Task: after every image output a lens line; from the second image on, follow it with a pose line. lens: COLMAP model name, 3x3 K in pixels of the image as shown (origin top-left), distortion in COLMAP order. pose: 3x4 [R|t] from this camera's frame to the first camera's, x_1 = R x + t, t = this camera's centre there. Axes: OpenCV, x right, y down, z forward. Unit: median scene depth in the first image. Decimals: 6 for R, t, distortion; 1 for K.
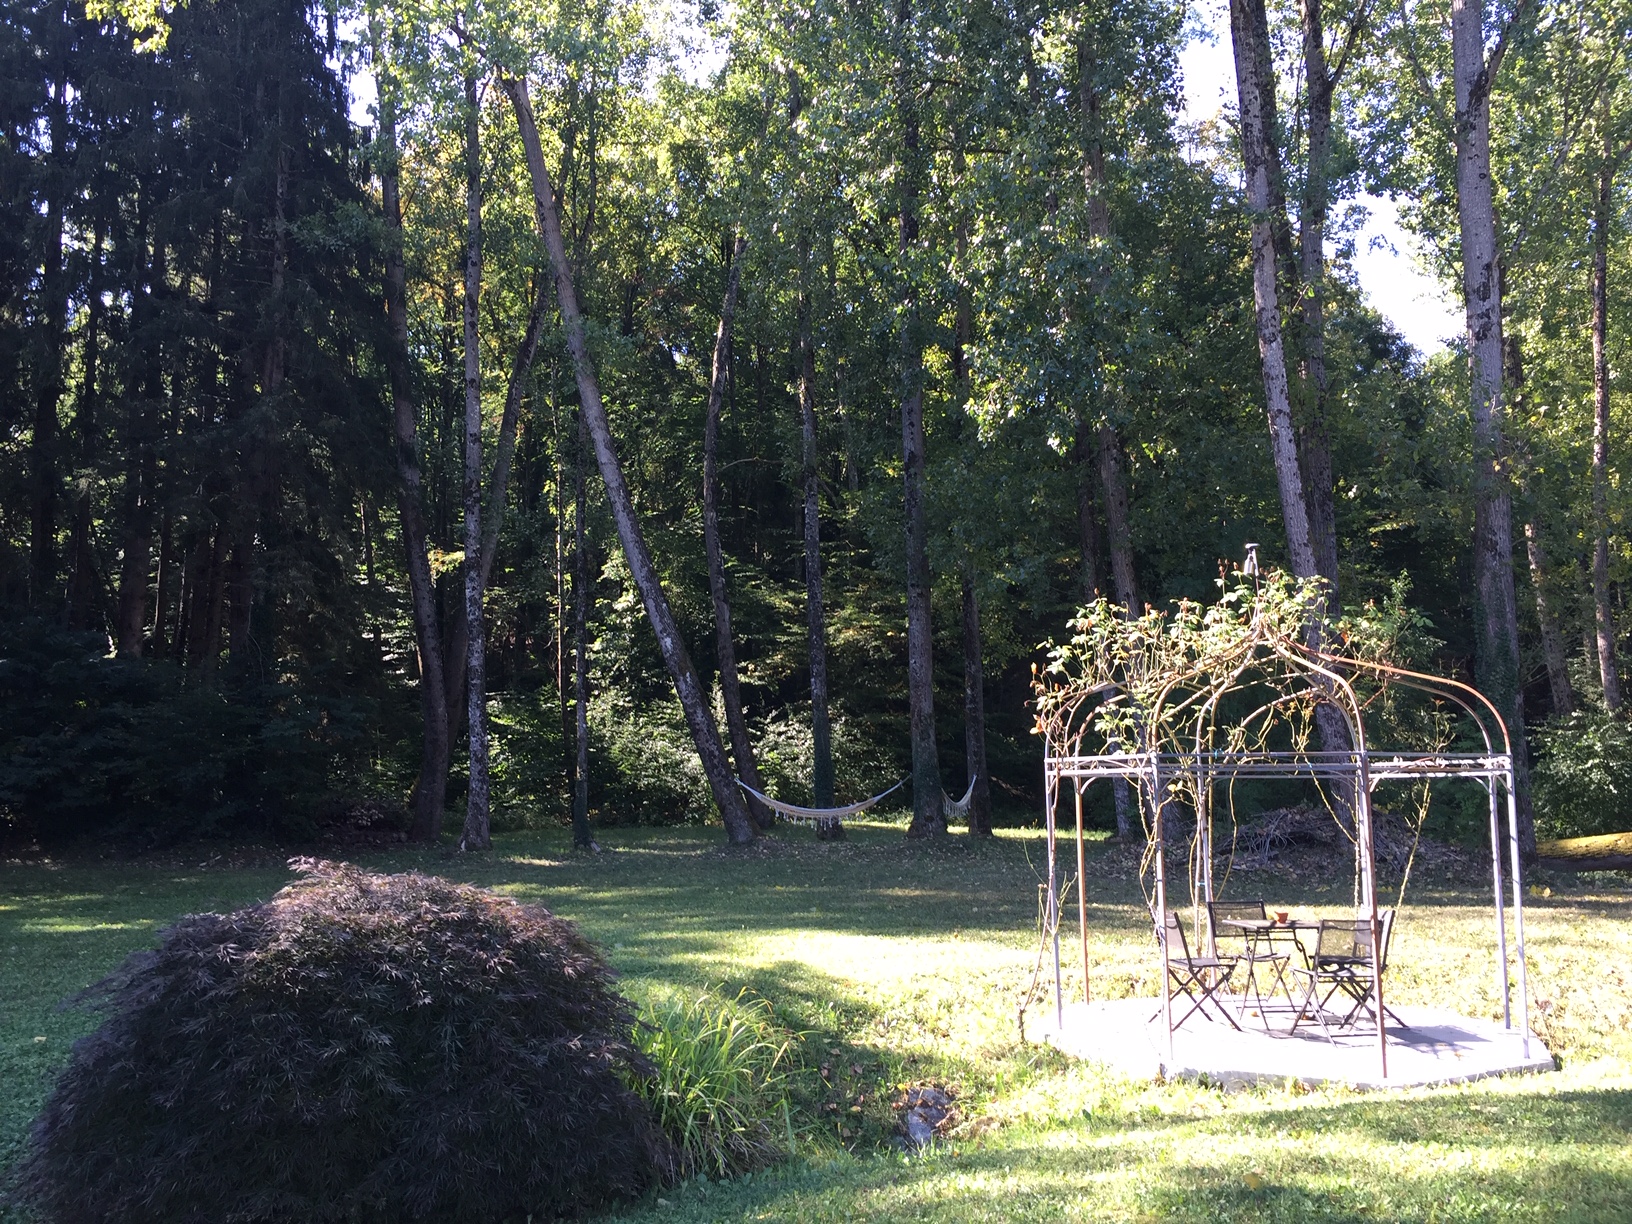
lens RADIAL K [[1393.0, 0, 817.0], [0, 1393.0, 614.4], [0, 0, 1]] dist [0.053378, -0.025237]
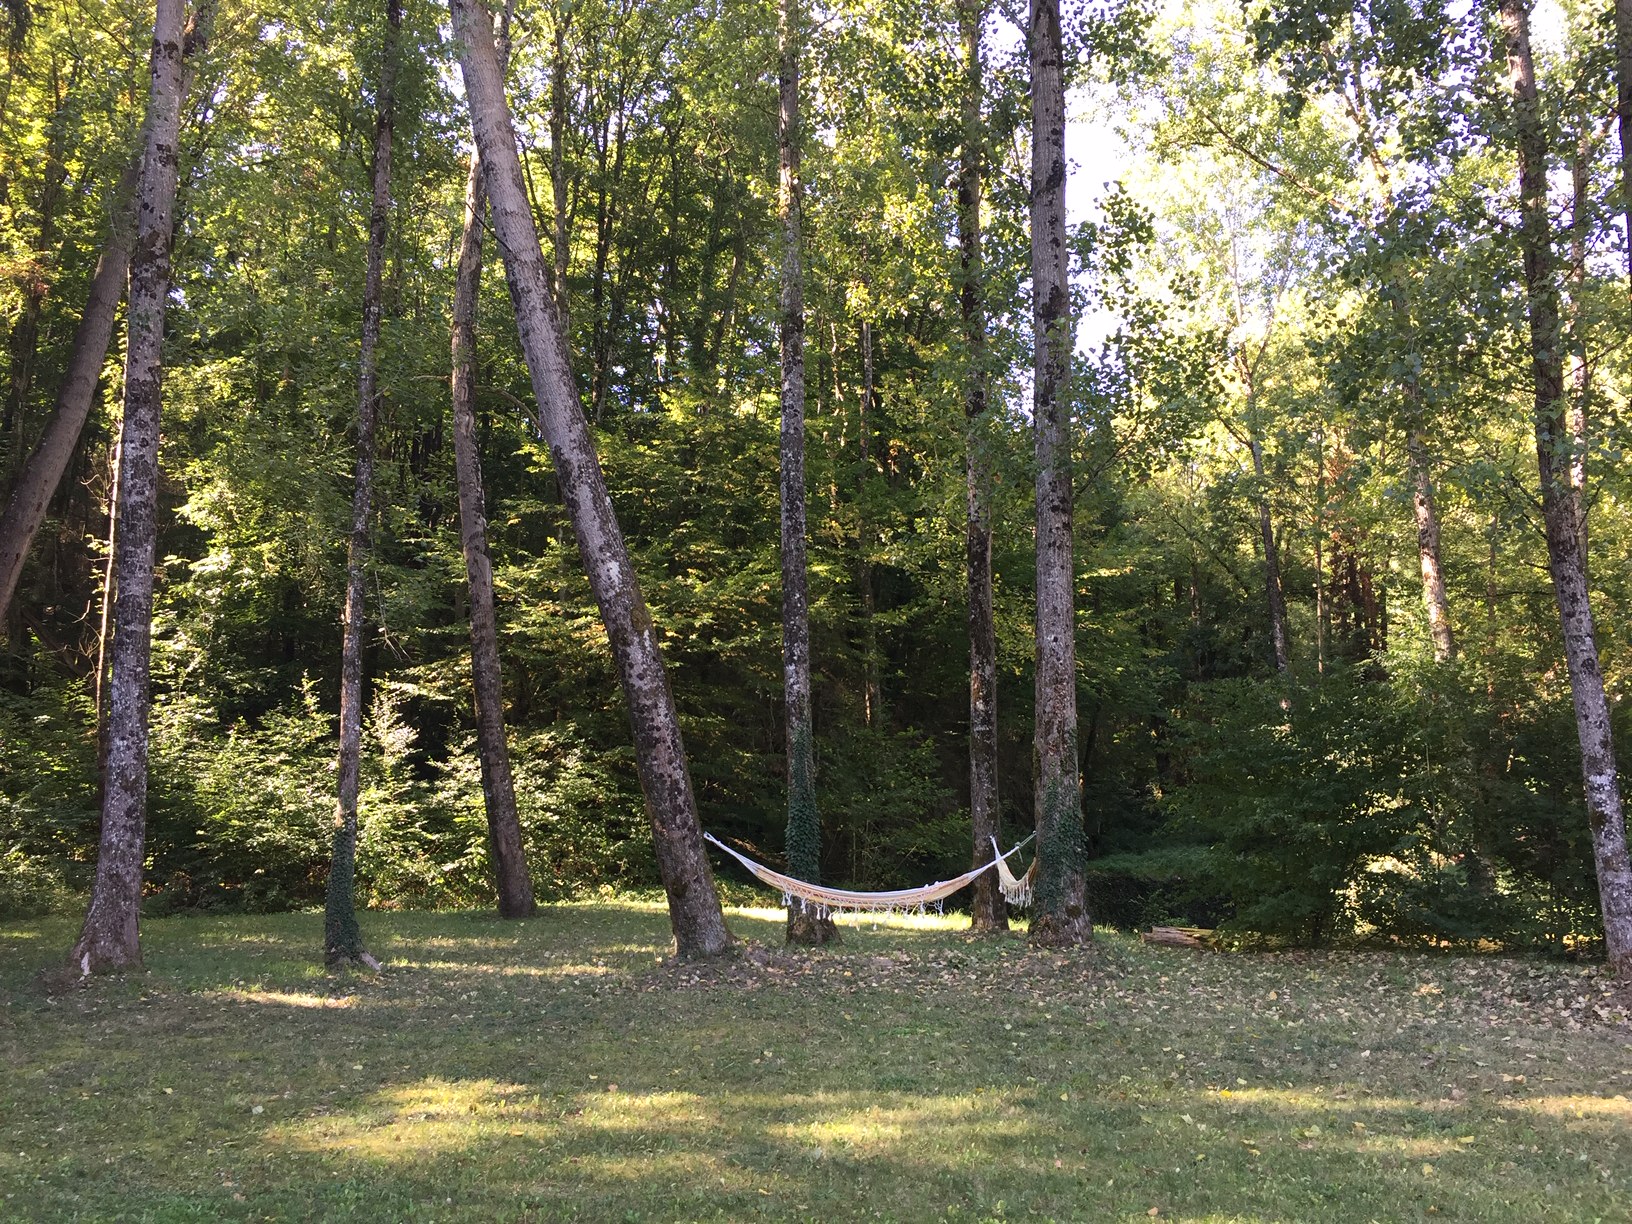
lens RADIAL K [[1393.0, 0, 815.1], [0, 1393.0, 610.1], [0, 0, 1]] dist [0.053378, -0.025237]
pose [[0.914056, 0.085806, 0.396408, -0.143942], [-0.065827, 0.995792, -0.063761, 0.037447], [-0.400211, 0.032187, 0.915858, 0.287628]]
